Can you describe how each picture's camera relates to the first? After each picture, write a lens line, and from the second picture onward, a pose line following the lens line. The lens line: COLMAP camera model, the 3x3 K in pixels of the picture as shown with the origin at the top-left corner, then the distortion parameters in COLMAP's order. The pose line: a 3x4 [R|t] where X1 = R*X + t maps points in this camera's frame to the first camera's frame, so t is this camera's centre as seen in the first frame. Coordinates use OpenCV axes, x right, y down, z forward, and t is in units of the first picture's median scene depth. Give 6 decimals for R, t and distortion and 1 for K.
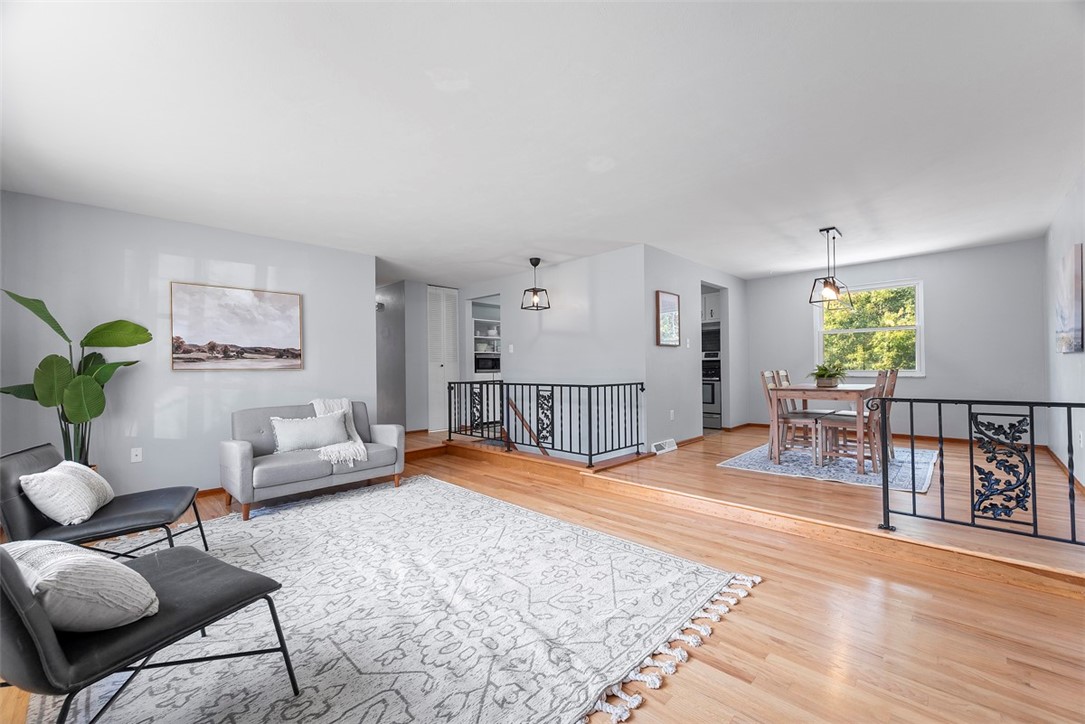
lens RADIAL K [[433.6, 0, 544.2], [0, 433.6, 363.9], [0, 0, 1]] dist [0.000220, -0.000461]
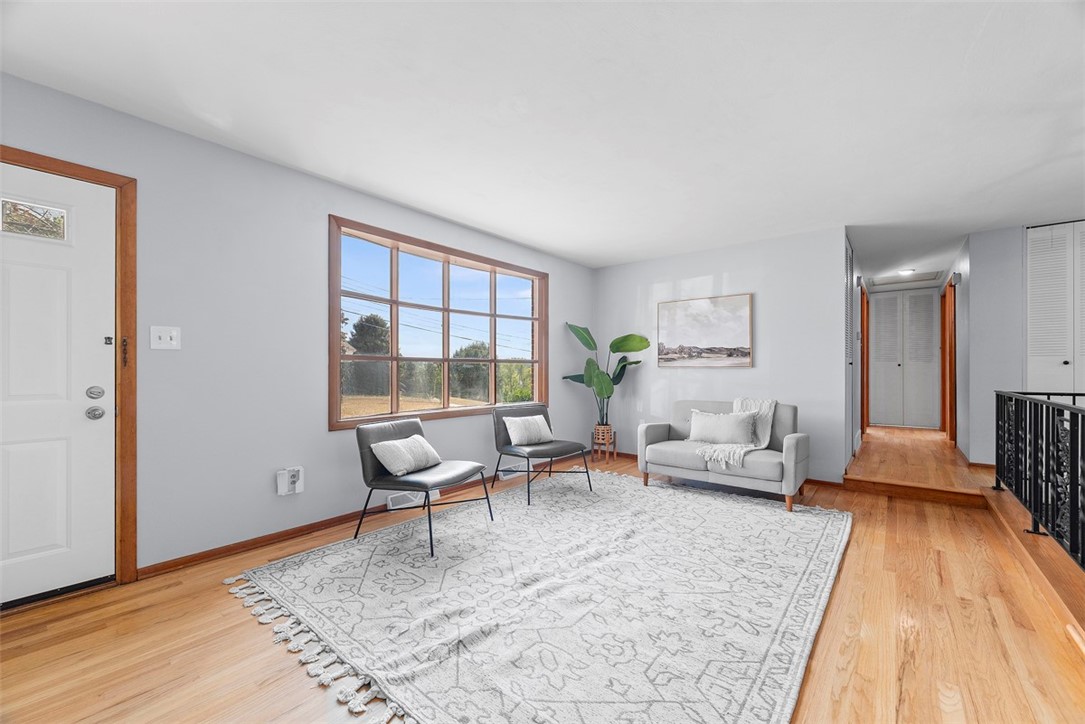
lens RADIAL K [[433.6, 0, 552.6], [0, 433.6, 368.4], [0, 0, 1]] dist [0.000220, -0.000461]
pose [[0.104228, 0.010140, -0.994502, 0.508763], [0.008350, 0.999904, 0.011070, 0.000149], [0.994518, -0.009458, 0.104134, 0.558172]]
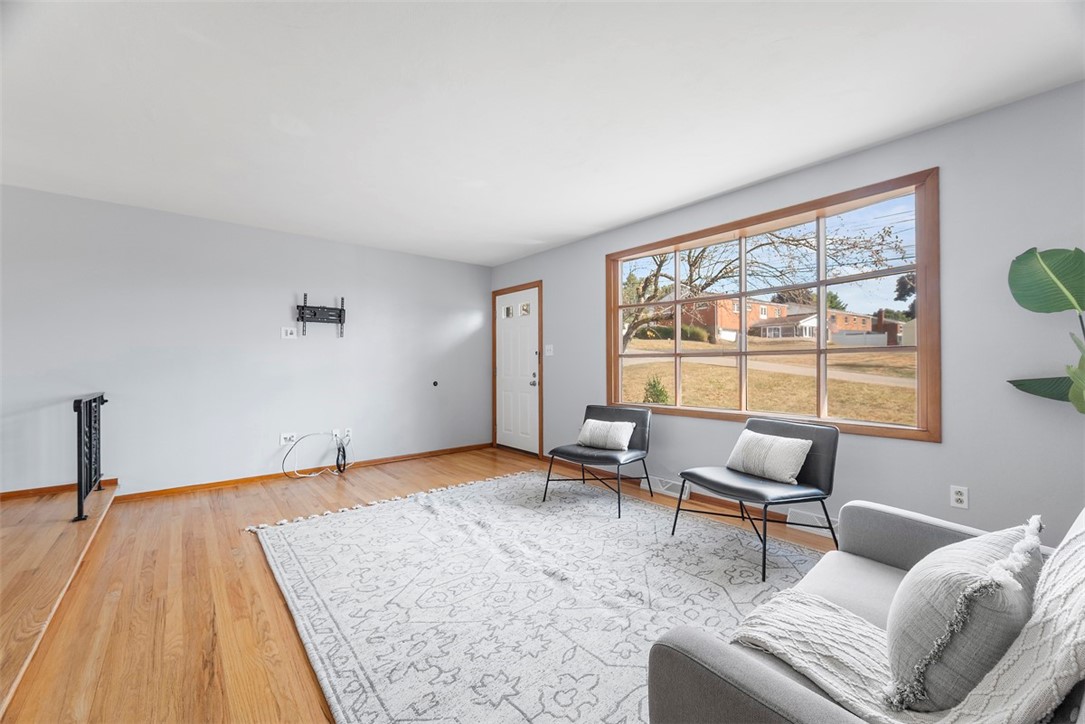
lens RADIAL K [[433.6, 0, 540.2], [0, 433.6, 362.8], [0, 0, 1]] dist [0.000220, -0.000461]
pose [[-0.994406, 0.017104, 0.104231, -0.348023], [0.015646, 0.999768, -0.014791, 0.017279], [-0.104460, -0.013077, -0.994443, 1.443598]]
